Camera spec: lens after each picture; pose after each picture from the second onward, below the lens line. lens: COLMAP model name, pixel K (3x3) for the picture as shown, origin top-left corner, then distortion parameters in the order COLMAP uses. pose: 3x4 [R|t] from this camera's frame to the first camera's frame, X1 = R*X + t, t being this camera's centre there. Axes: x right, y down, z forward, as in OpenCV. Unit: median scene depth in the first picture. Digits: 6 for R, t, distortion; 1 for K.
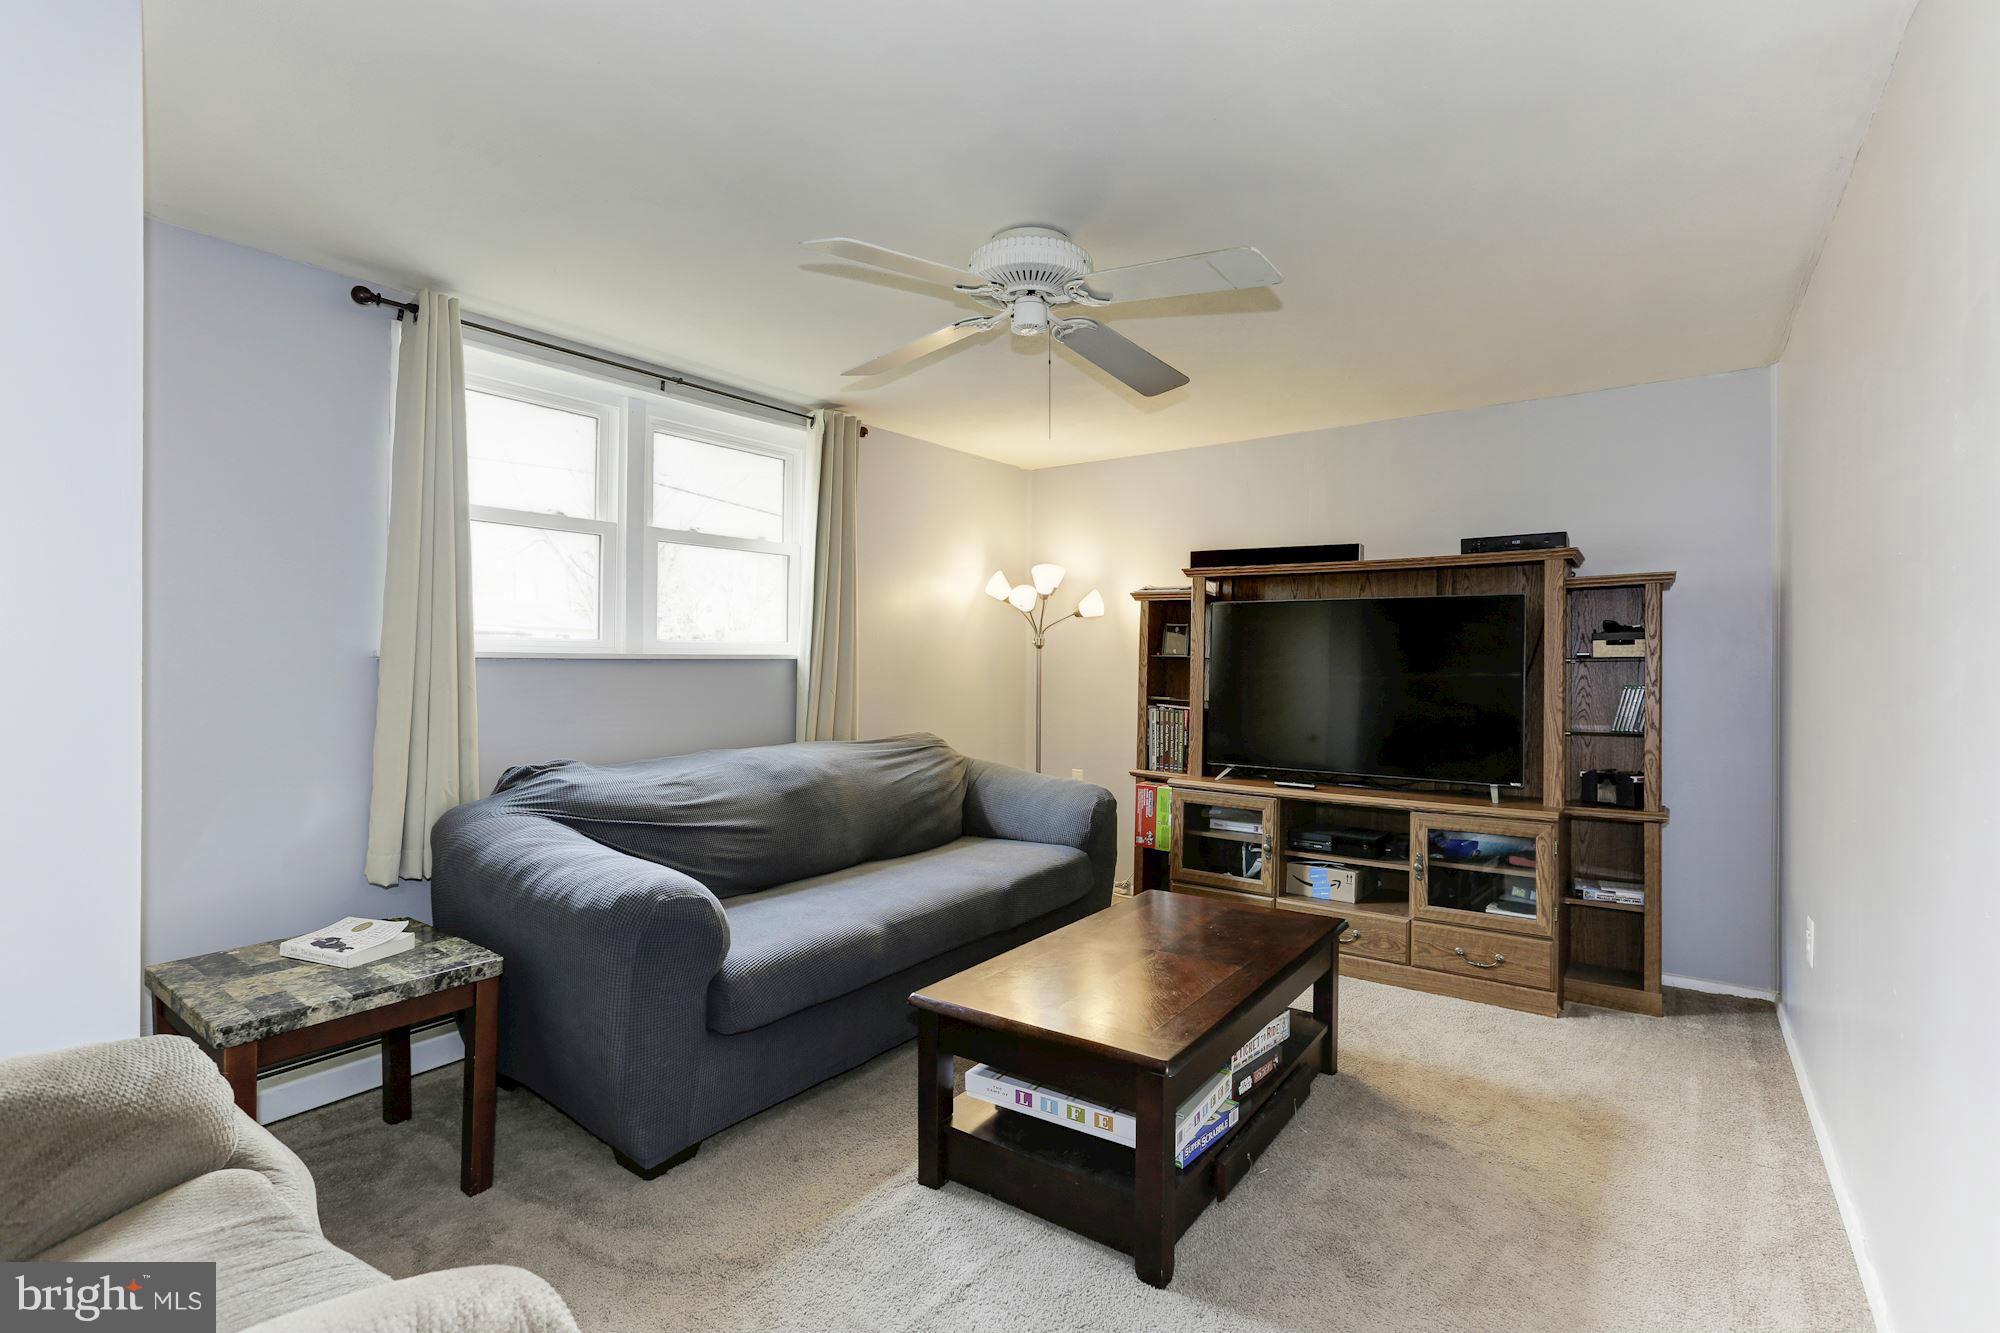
lens RADIAL K [[918.5, 0, 992.8], [0, 918.5, 659.2], [0, 0, 1]] dist [-0.019567, 0.012631]
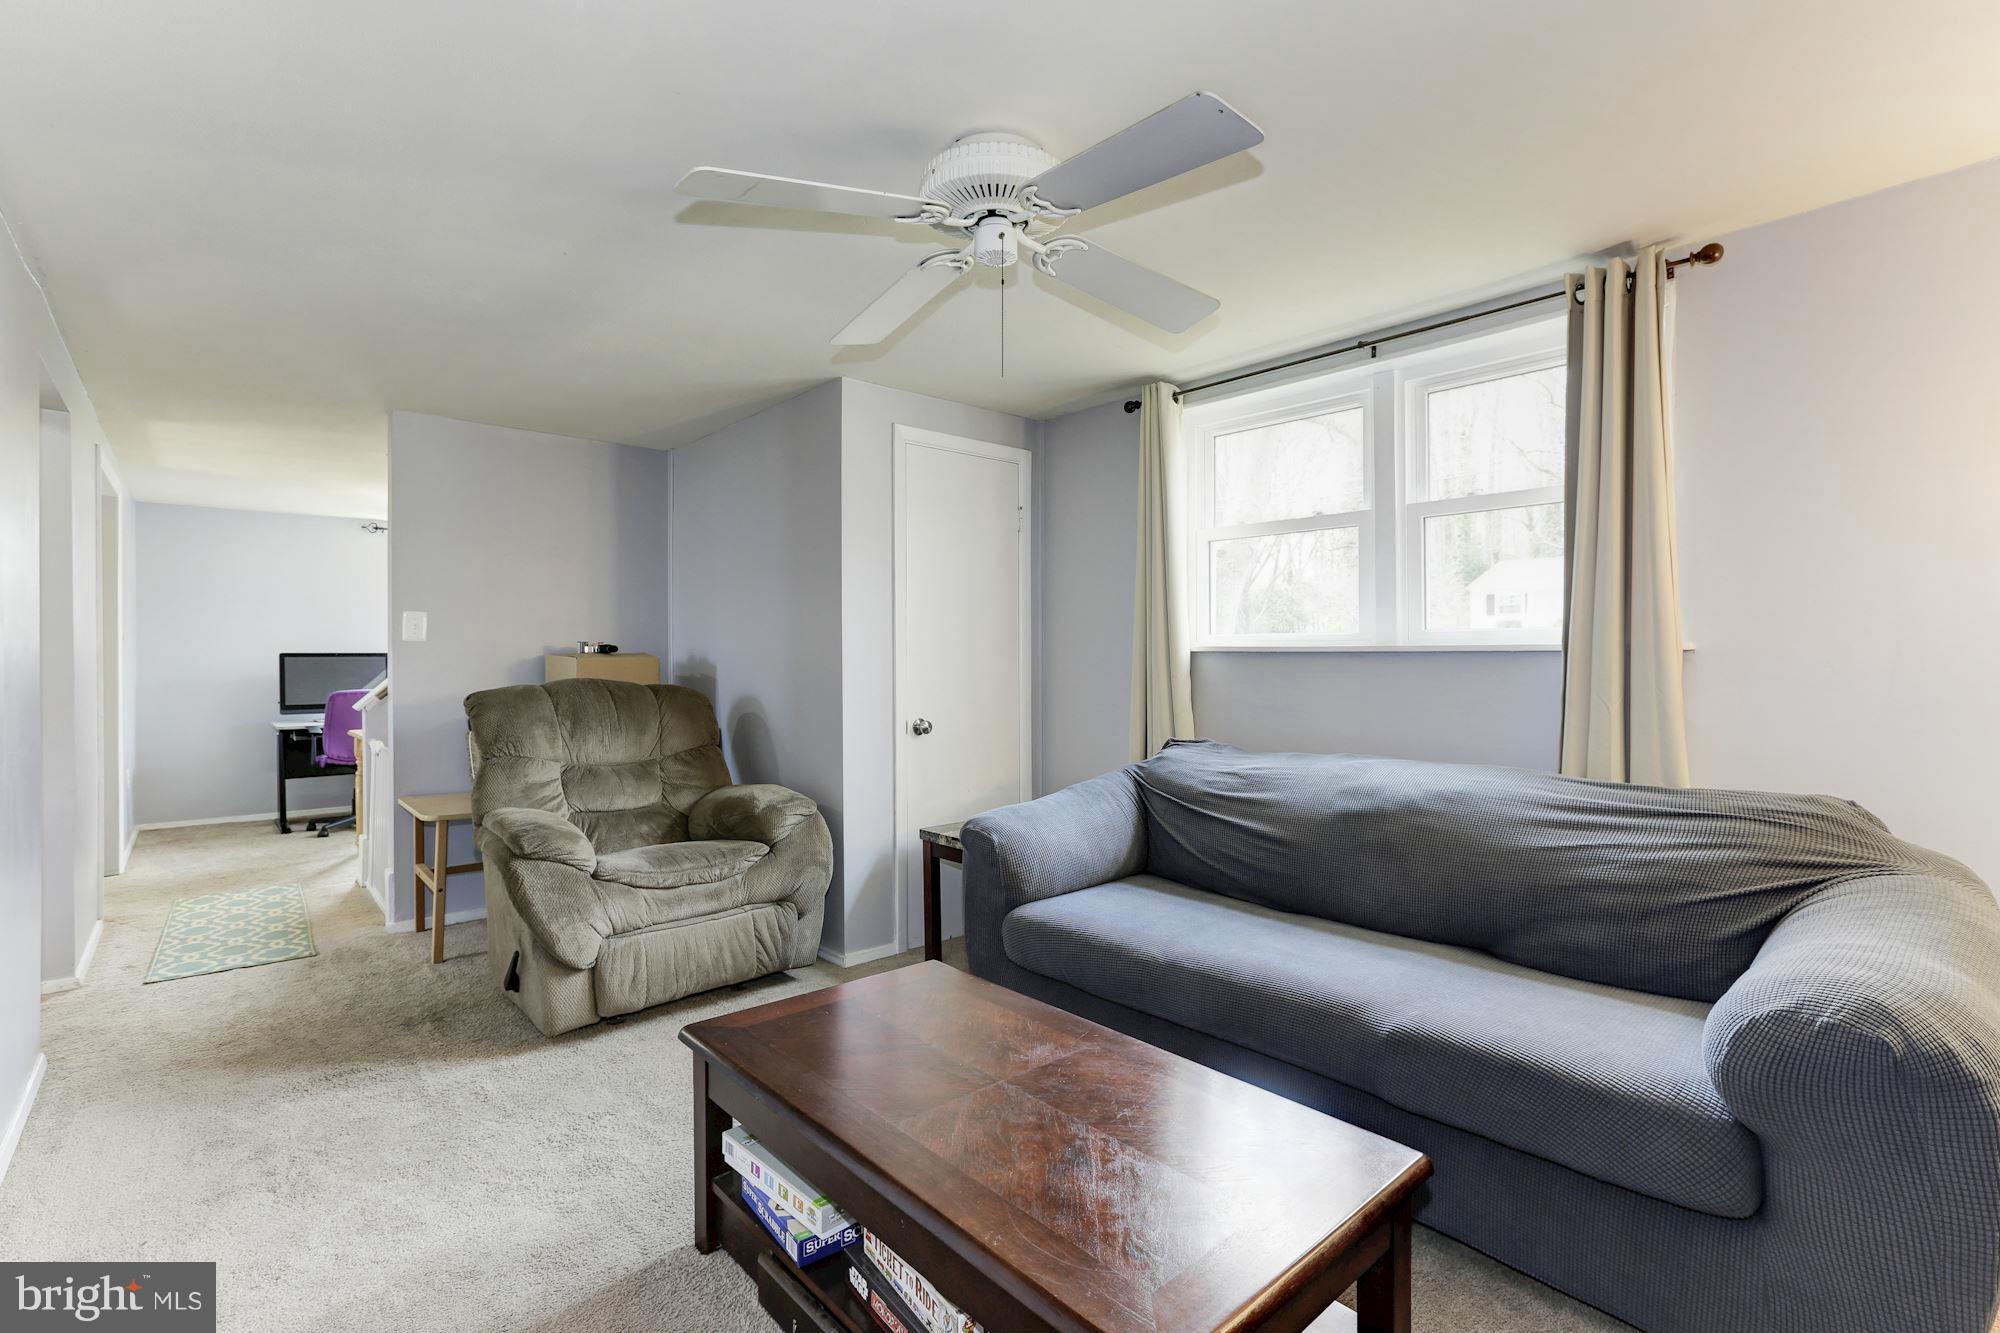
lens RADIAL K [[918.5, 0, 1010.0], [0, 918.5, 655.8], [0, 0, 1]] dist [-0.019567, 0.012631]
pose [[-0.196796, -0.003806, -0.980437, 0.621803], [0.001153, 0.999991, -0.004114, 0.007728], [0.980444, -0.001940, -0.196790, 0.847202]]
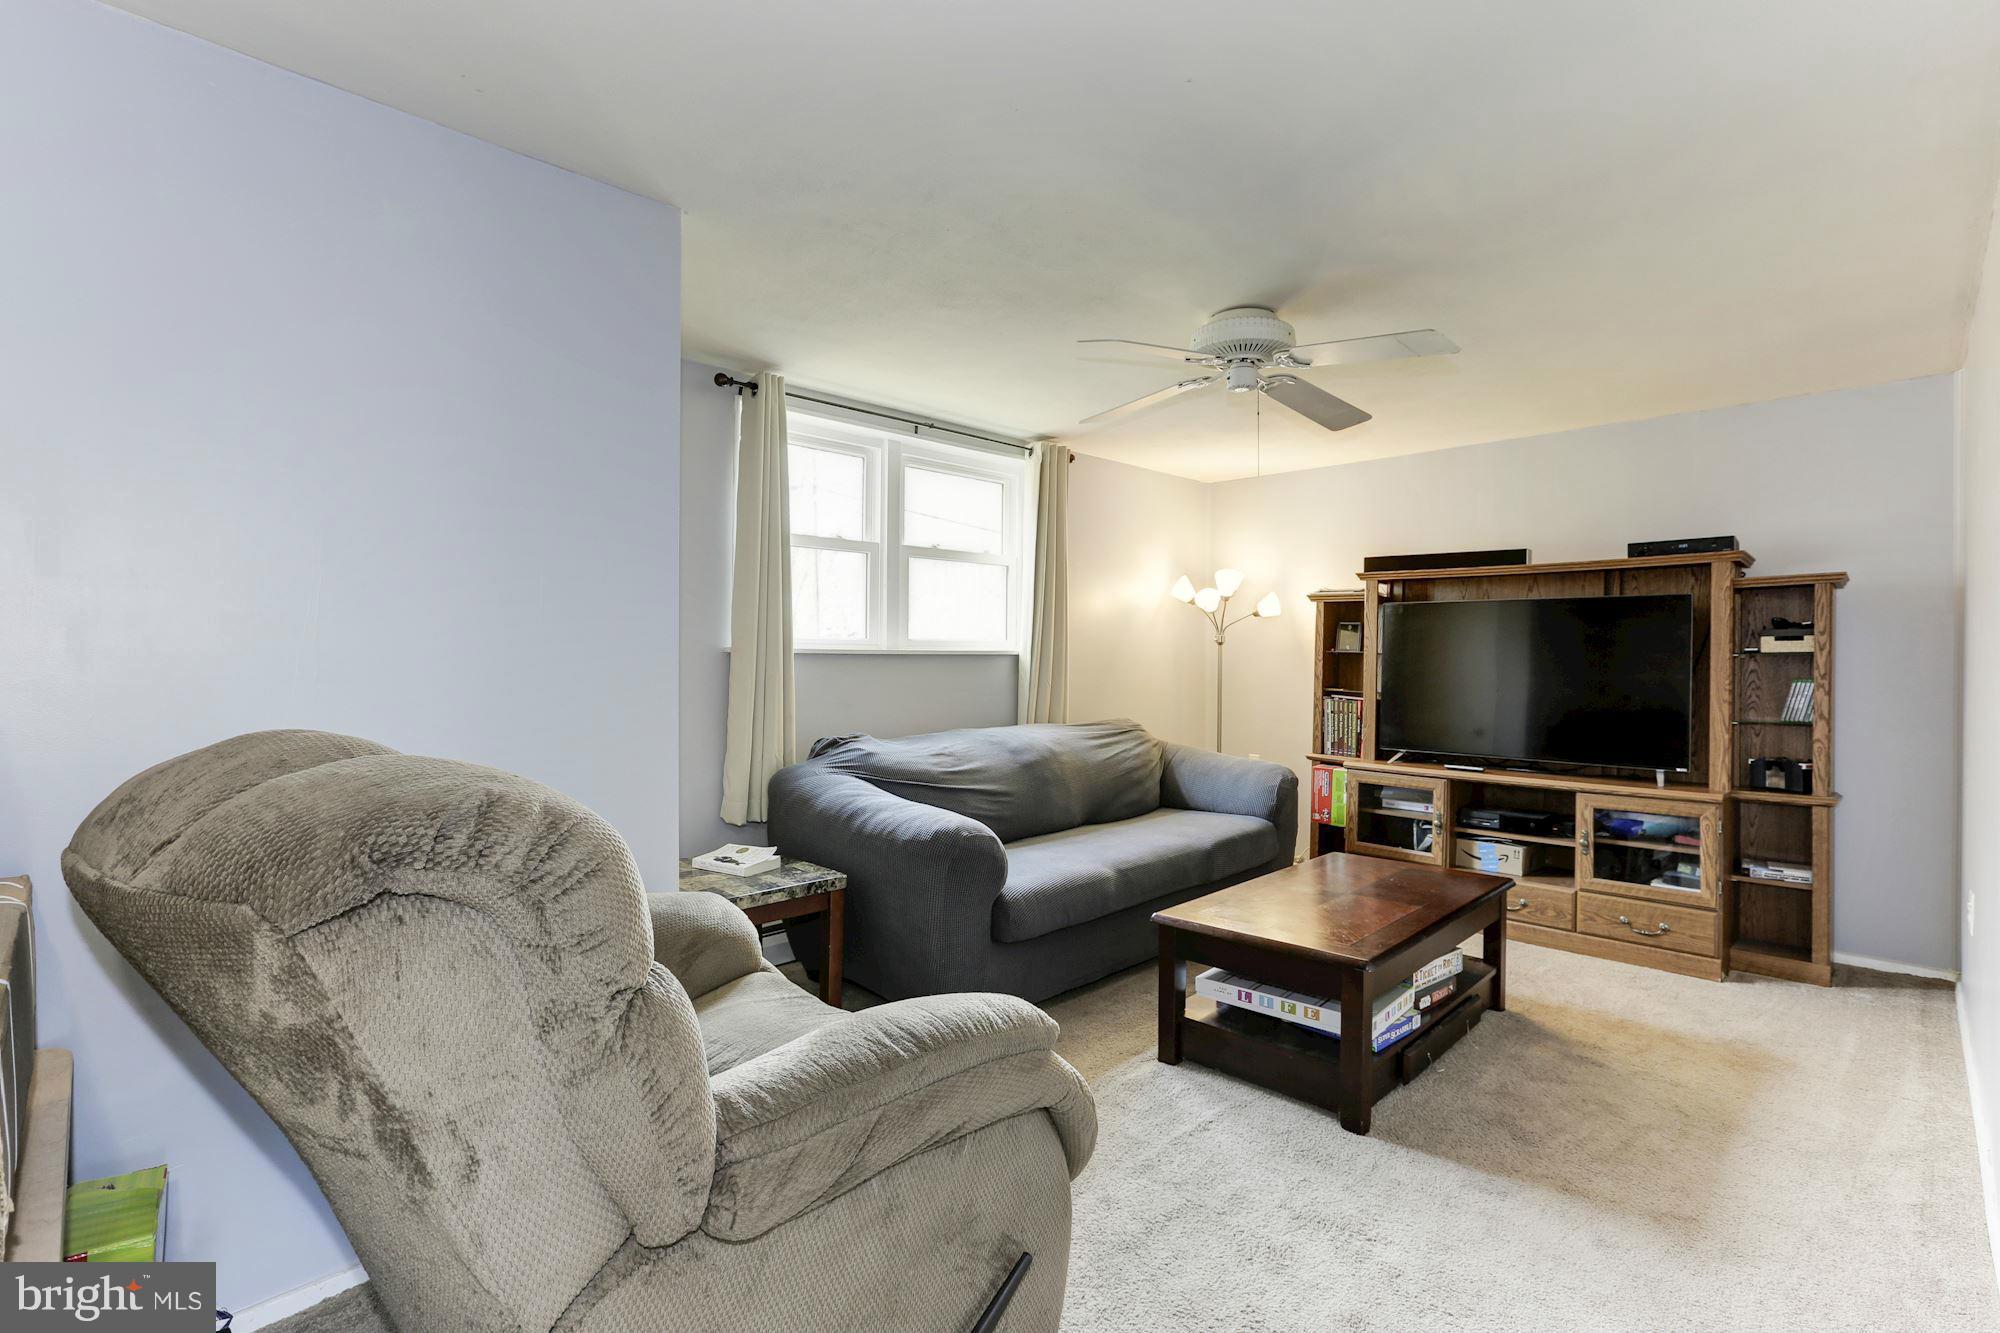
lens RADIAL K [[918.5, 0, 997.9], [0, 918.5, 658.5], [0, 0, 1]] dist [-0.019567, 0.012631]
pose [[0.989230, 0.000362, -0.146369, -0.076120], [0.000221, 0.999992, 0.003969, 0.000659], [0.146369, -0.003958, 0.989222, -0.200046]]
